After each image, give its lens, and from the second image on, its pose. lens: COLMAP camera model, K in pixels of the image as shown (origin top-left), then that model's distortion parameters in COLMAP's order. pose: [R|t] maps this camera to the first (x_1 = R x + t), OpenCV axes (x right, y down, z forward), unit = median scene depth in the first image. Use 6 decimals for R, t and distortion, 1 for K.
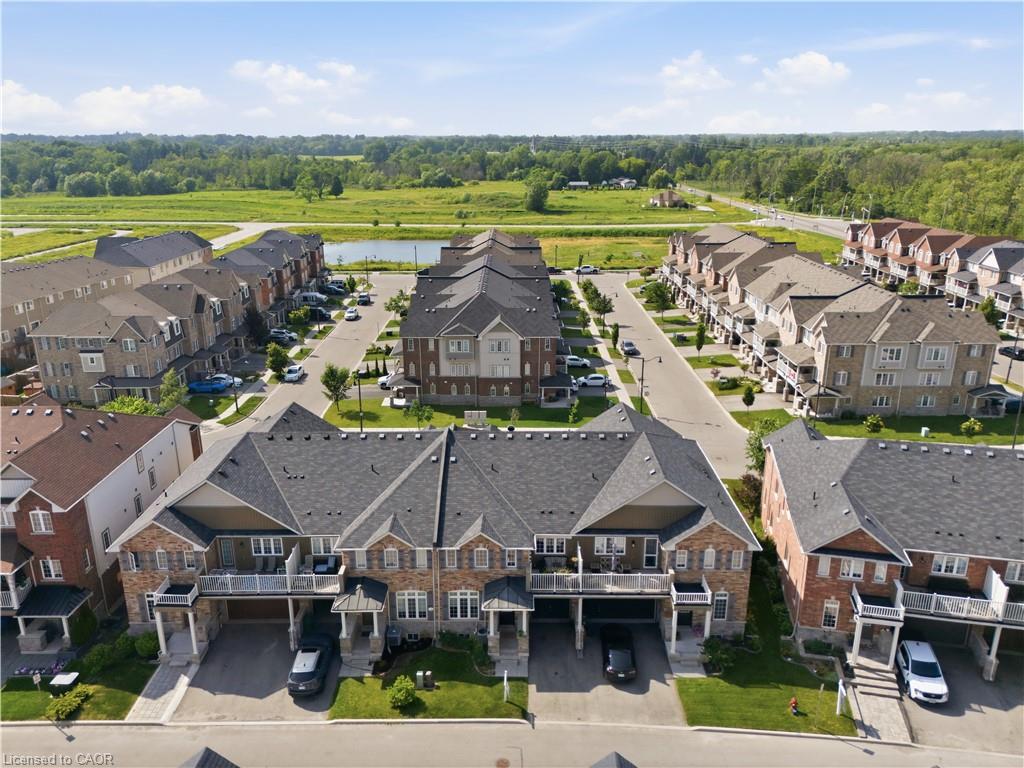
lens RADIAL K [[734.8, 0, 512.5], [0, 734.8, 384.1], [0, 0, 1]] dist [0.009870, 0.003031]
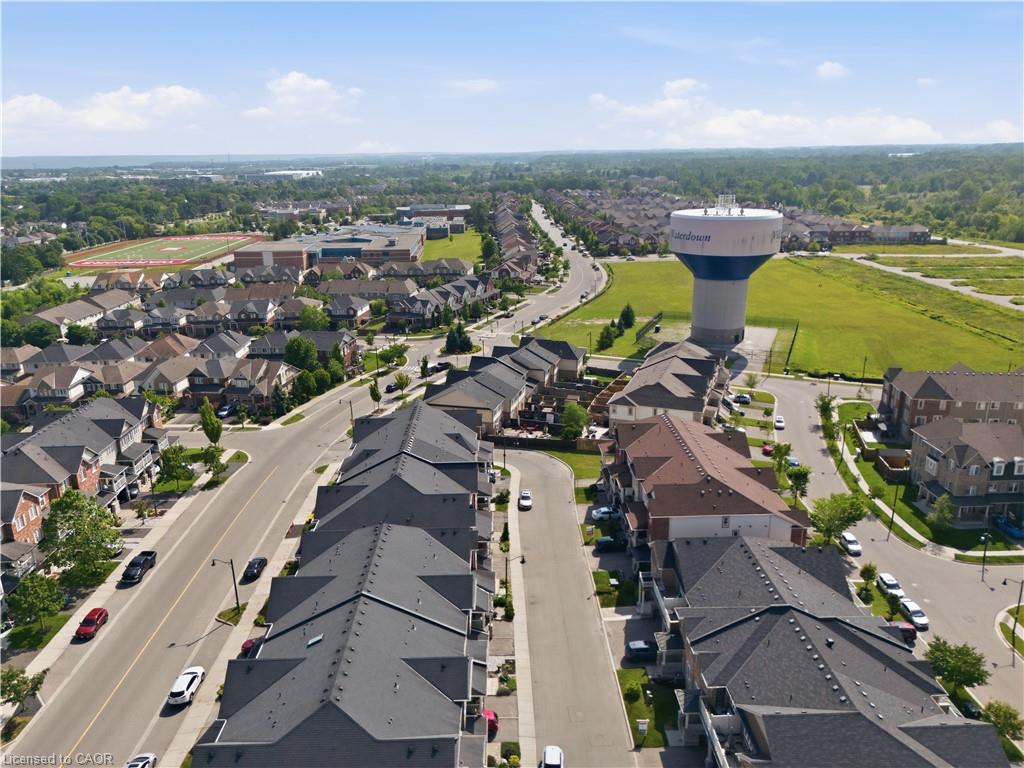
lens RADIAL K [[734.8, 0, 513.6], [0, 734.8, 383.9], [0, 0, 1]] dist [0.009870, 0.003031]
pose [[0.015450, 0.286344, -0.958002, 0.619201], [-0.289187, 0.918449, 0.269858, -0.304630], [0.957148, 0.272872, 0.096997, 0.151854]]
